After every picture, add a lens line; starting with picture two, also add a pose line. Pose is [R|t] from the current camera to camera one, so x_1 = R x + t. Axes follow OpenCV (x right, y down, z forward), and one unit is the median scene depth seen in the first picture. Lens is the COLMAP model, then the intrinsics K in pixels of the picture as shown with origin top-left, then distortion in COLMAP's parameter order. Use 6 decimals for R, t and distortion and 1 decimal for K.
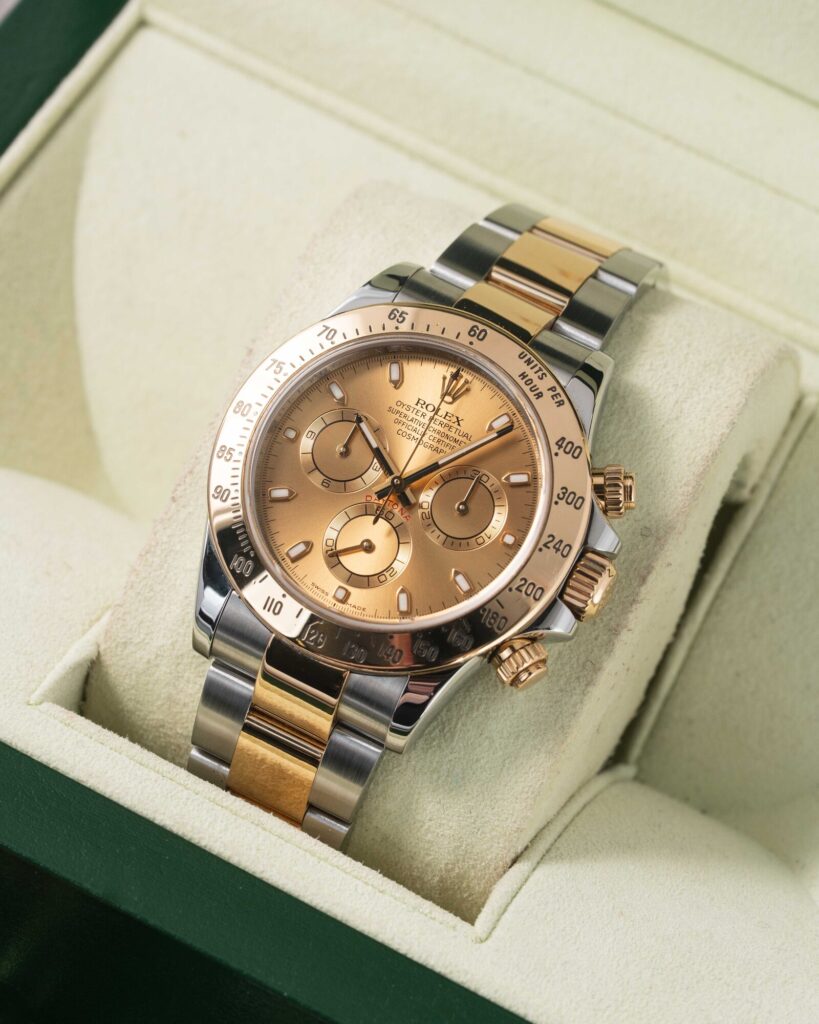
lens RADIAL K [[3977.7, 0, 409.5], [0, 3977.7, 512.0], [0, 0, 1]] dist [0.142617, 1.180798]
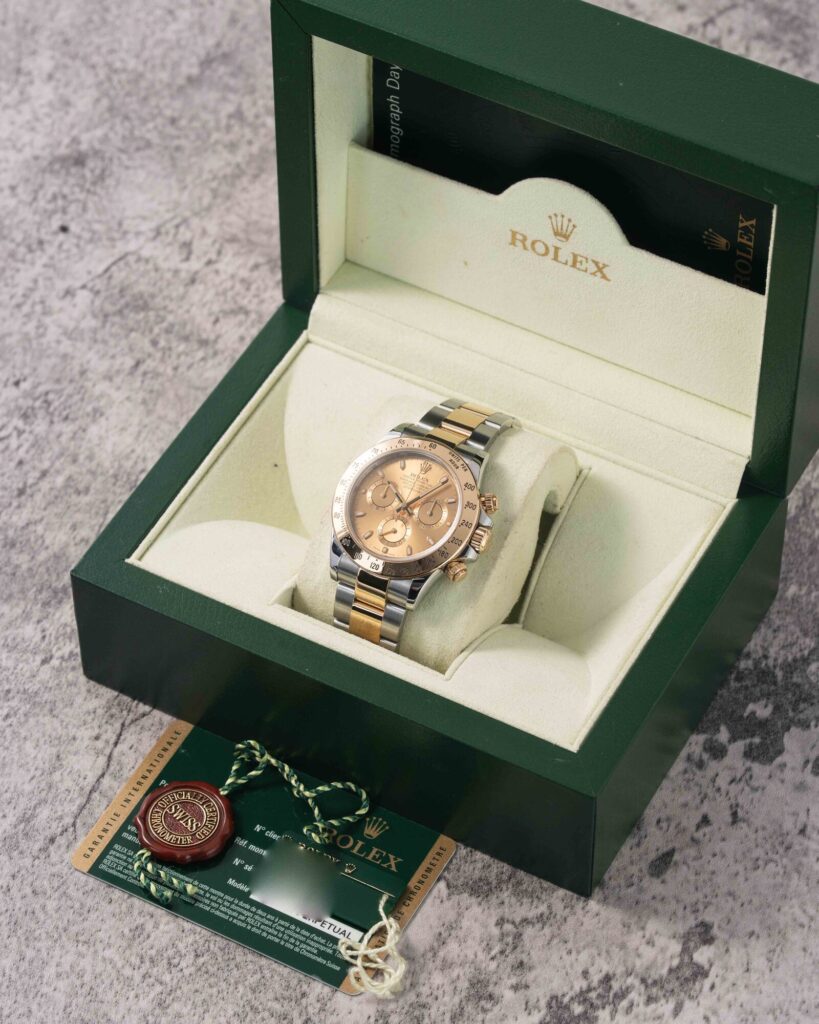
lens RADIAL K [[3977.7, 0, 409.5], [0, 3977.7, 512.0], [0, 0, 1]] dist [0.142617, 1.180798]
pose [[0.990458, -0.076170, -0.114854, 0.292044], [0.063385, 0.991783, -0.111127, 0.279600], [0.122375, 0.102787, 0.987147, -1.515776]]
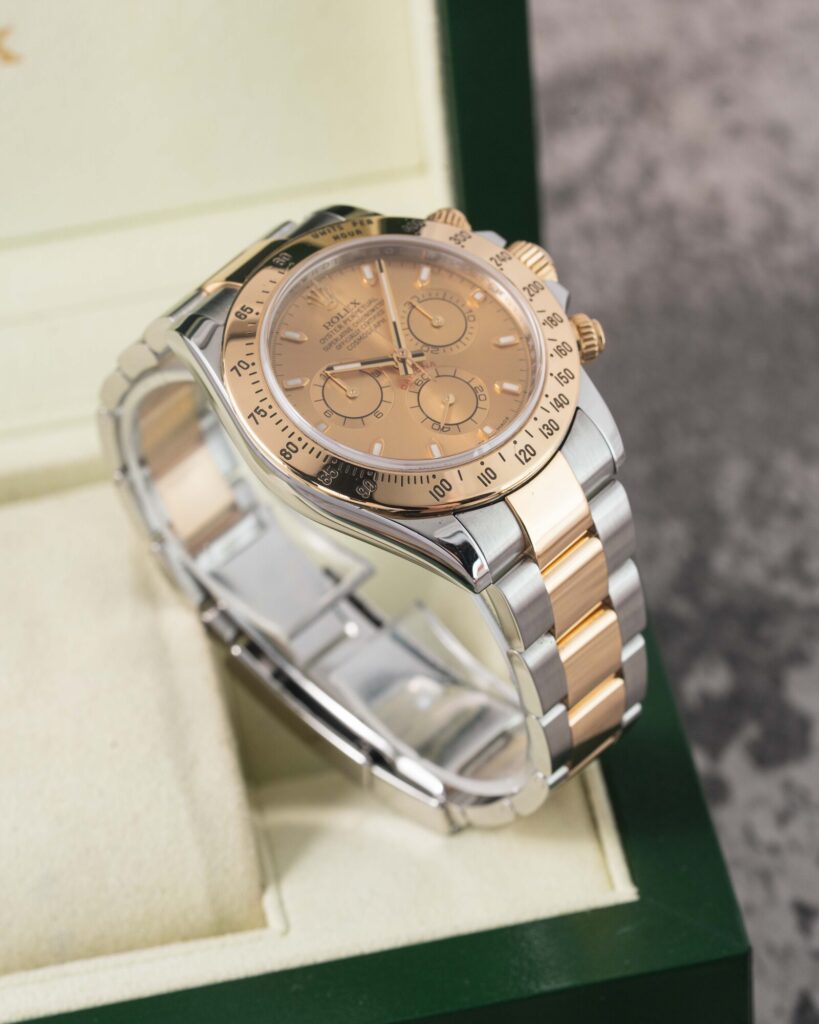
lens RADIAL K [[3977.7, 0, 409.5], [0, 3977.7, 512.0], [0, 0, 1]] dist [0.142617, 1.180798]
pose [[0.233088, -0.733994, 0.637905, -0.711304], [0.889708, 0.425752, 0.164788, -0.162899], [-0.392542, 0.529139, 0.752278, 0.215095]]
